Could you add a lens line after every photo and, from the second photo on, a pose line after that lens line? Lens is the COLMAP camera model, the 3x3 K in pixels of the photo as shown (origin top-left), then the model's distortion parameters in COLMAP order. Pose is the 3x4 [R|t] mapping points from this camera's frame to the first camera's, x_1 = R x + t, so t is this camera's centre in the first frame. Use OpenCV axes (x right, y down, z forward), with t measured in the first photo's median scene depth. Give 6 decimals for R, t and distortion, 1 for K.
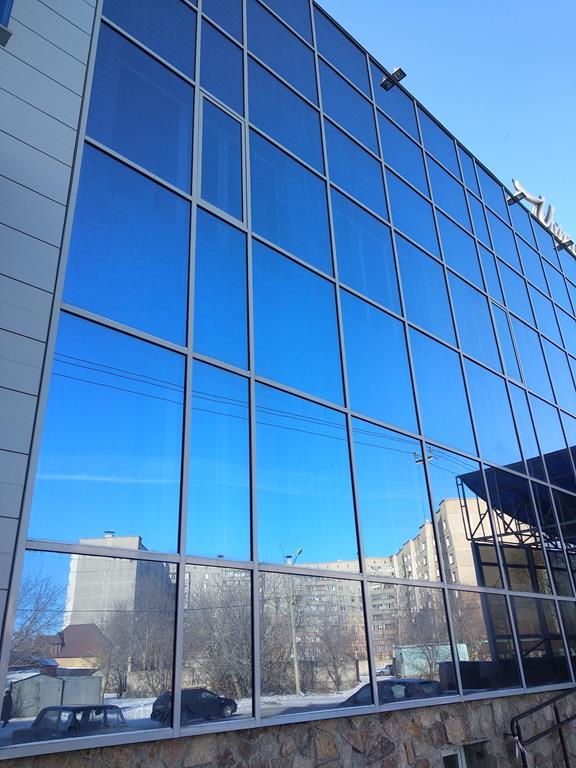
lens RADIAL K [[598.5, 0, 288.0], [0, 598.5, 384.0], [0, 0, 1]] dist [0.043454, -0.063099]
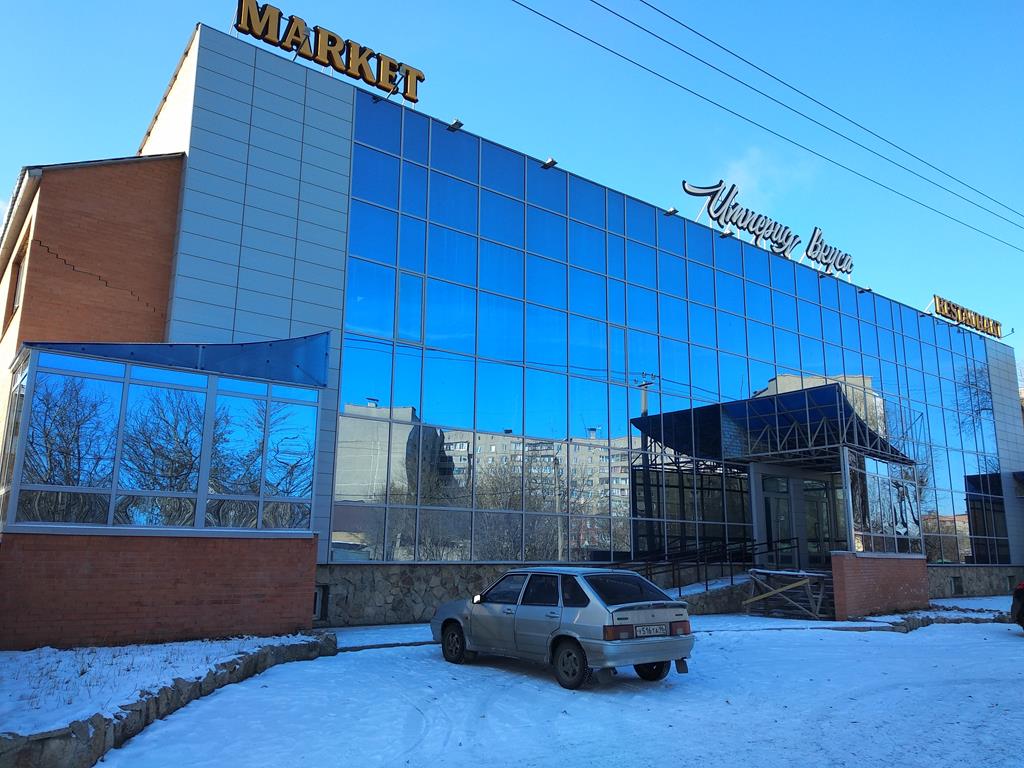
lens RADIAL K [[787.3, 0, 512.0], [0, 787.3, 384.0], [0, 0, 1]] dist [0.060961, -0.071331]
pose [[0.993713, 0.030327, -0.107768, 0.393860], [-0.004884, 0.973437, 0.228903, -0.558995], [0.111848, -0.226938, 0.967465, -1.190674]]
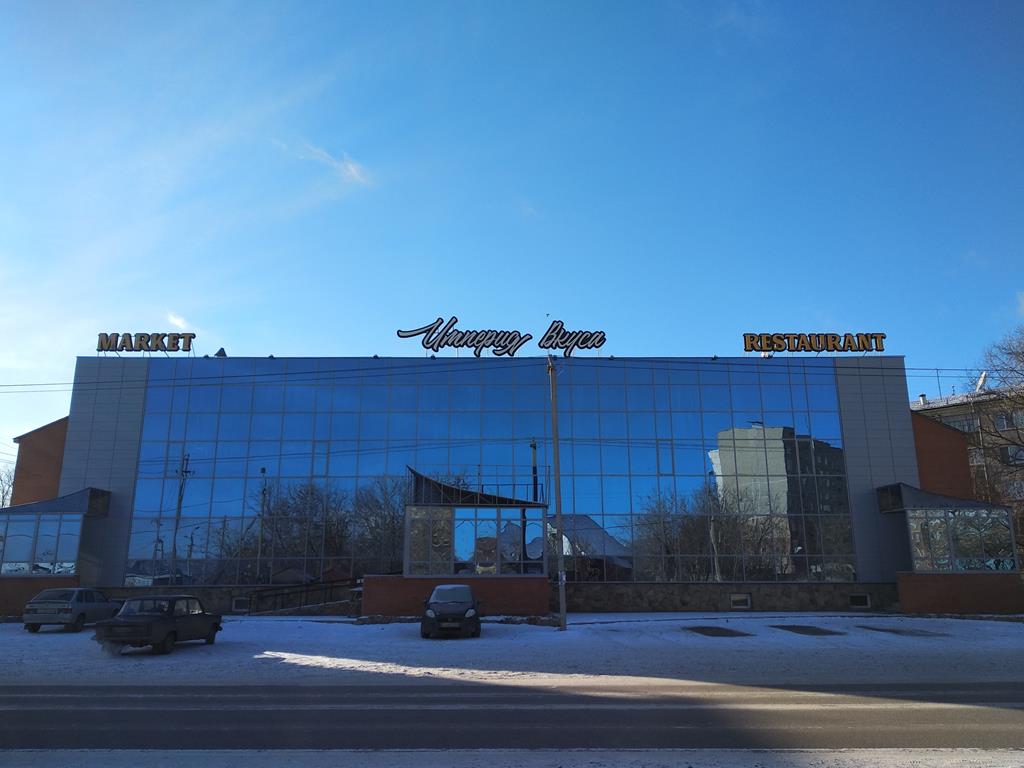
lens RADIAL K [[787.3, 0, 512.0], [0, 787.3, 384.0], [0, 0, 1]] dist [0.060961, -0.071331]
pose [[0.724435, -0.127913, -0.677371, 3.964017], [0.267121, 0.957949, 0.104784, -0.622859], [0.635484, -0.256850, 0.728140, -0.997641]]
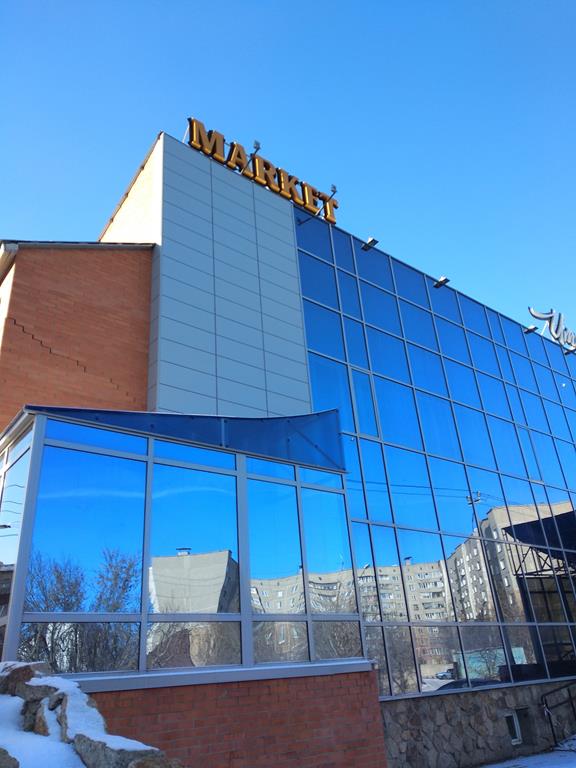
lens RADIAL K [[590.4, 0, 288.0], [0, 590.4, 384.0], [0, 0, 1]] dist [0.060961, -0.071331]
pose [[0.996134, -0.062007, -0.062219, -0.179045], [0.061071, 0.997991, -0.016843, -0.321969], [0.063139, 0.012978, 0.997920, -0.693940]]
